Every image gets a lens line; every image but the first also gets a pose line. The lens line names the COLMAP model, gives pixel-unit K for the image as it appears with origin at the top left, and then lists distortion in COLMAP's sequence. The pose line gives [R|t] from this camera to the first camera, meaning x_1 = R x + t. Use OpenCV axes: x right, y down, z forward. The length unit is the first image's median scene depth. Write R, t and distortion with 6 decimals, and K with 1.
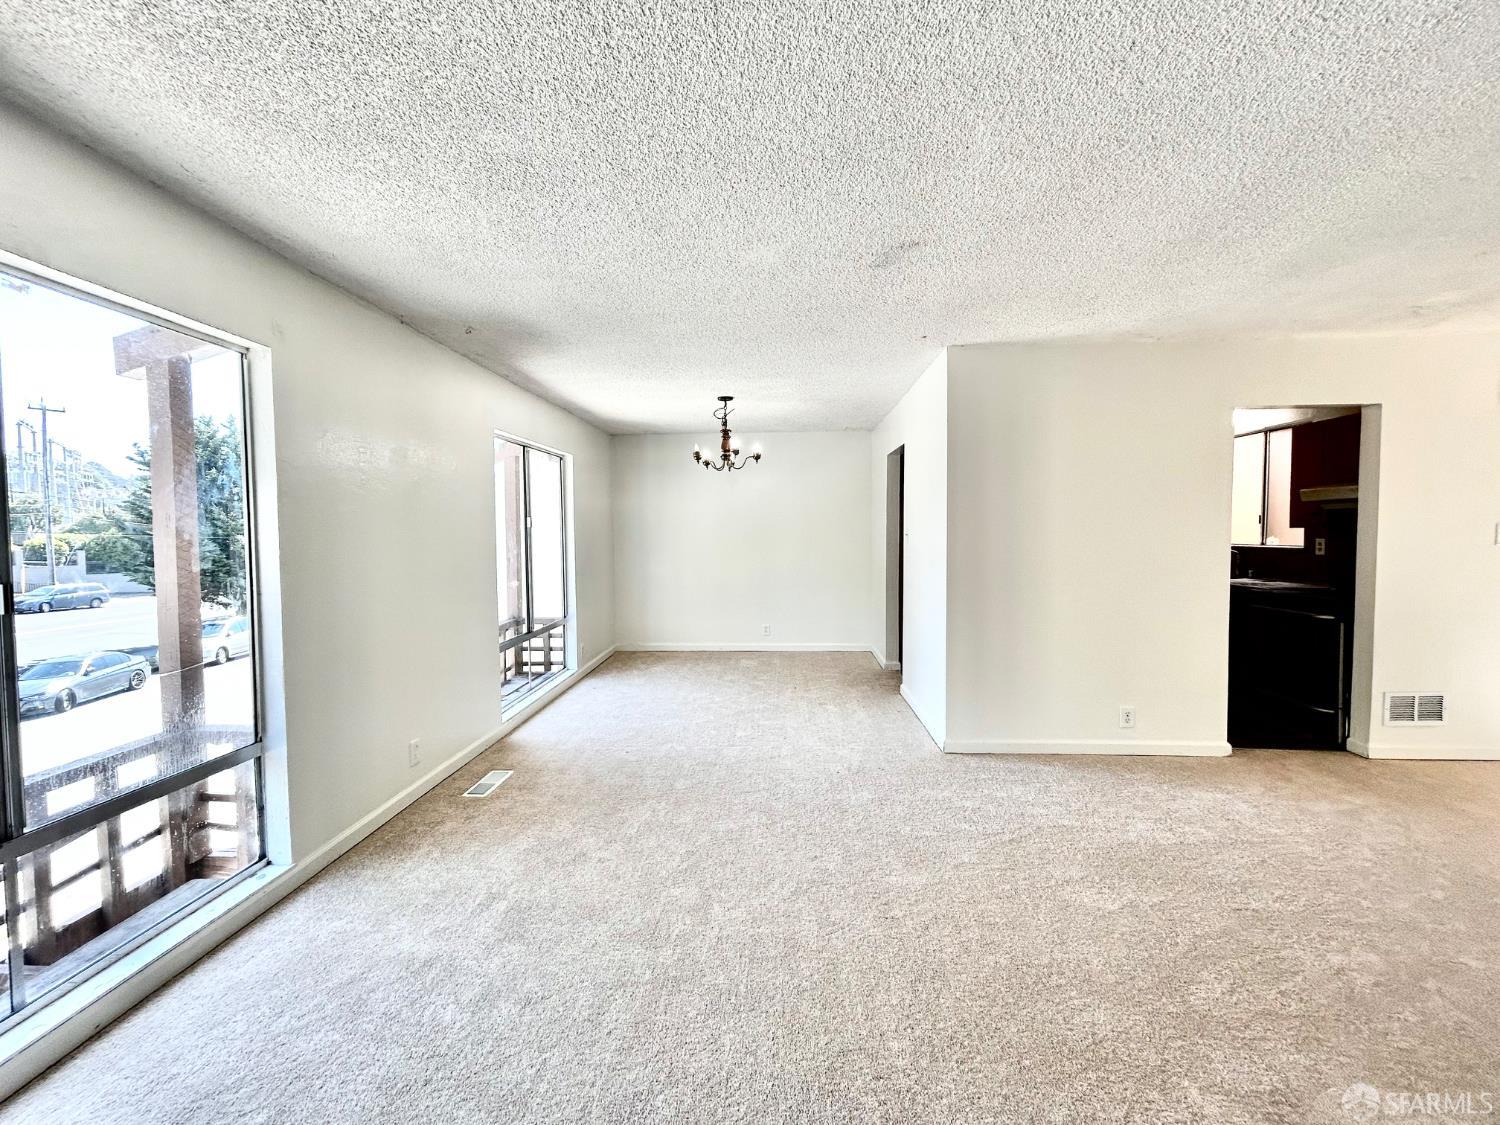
lens RADIAL K [[606.5, 0, 750.3], [0, 606.5, 558.0], [0, 0, 1]] dist [0.001216, -0.000024]
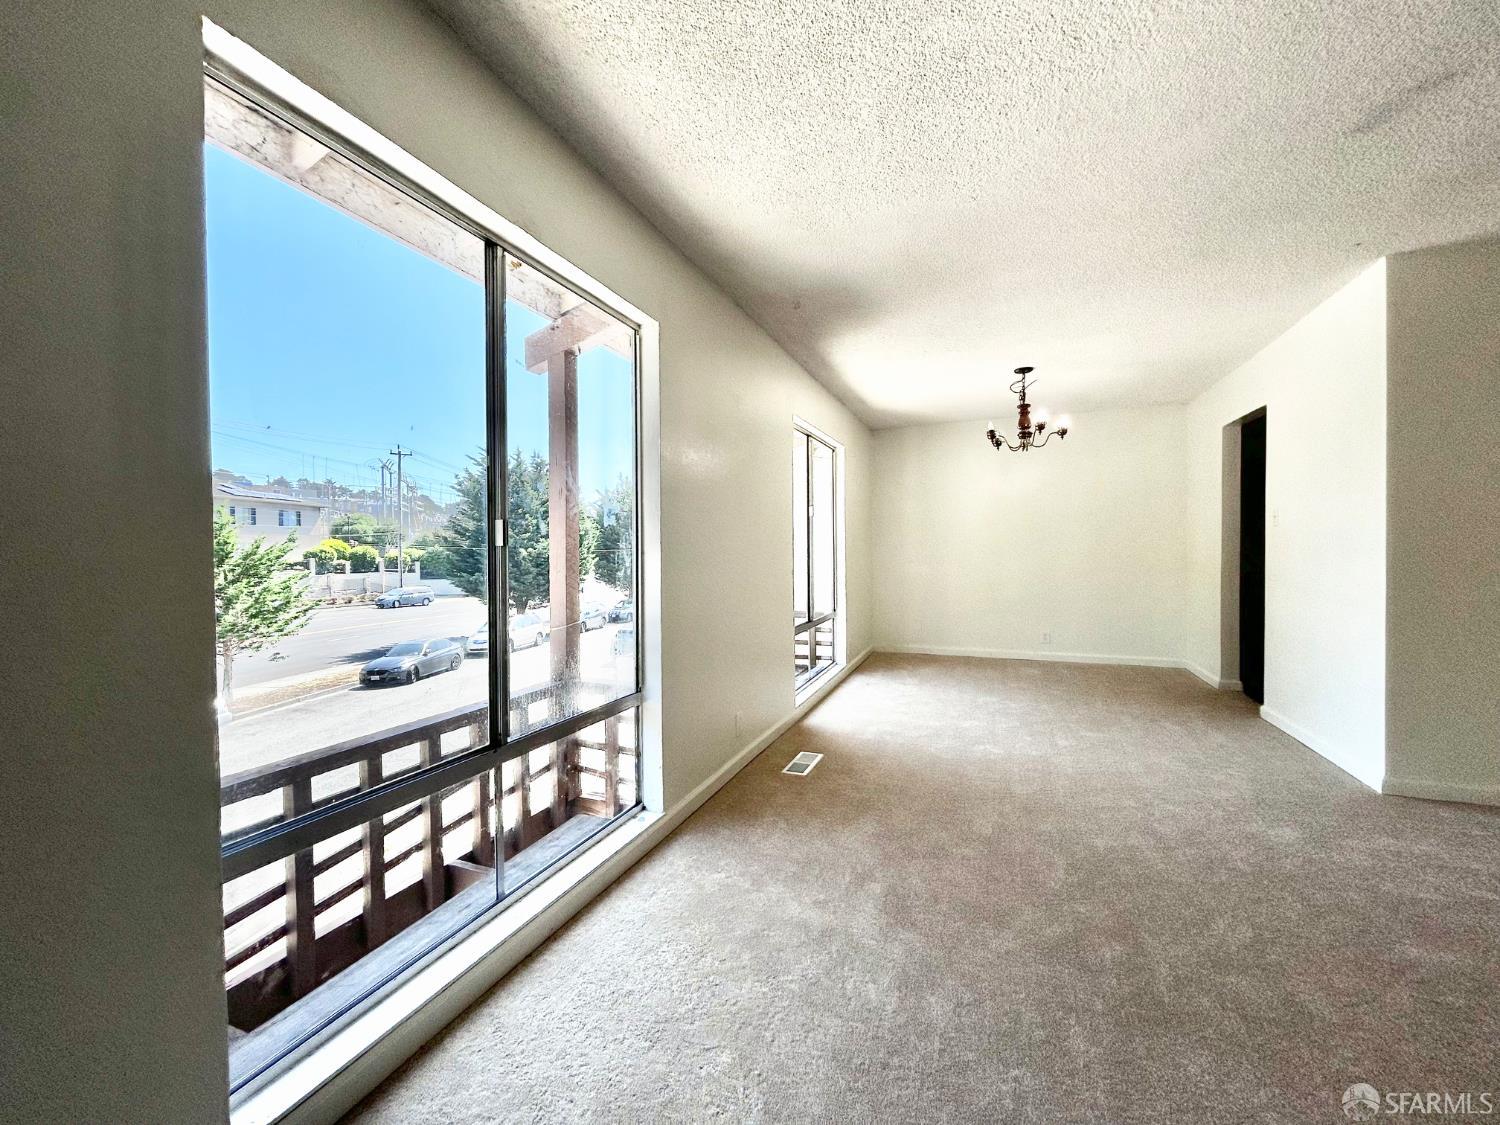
lens RADIAL K [[606.5, 0, 748.9], [0, 606.5, 560.0], [0, 0, 1]] dist [0.001216, -0.000024]
pose [[0.946418, 0.004762, -0.322910, -0.181138], [-0.012794, 0.999659, -0.022757, 0.059373], [0.322692, 0.025669, 0.946156, 0.030449]]
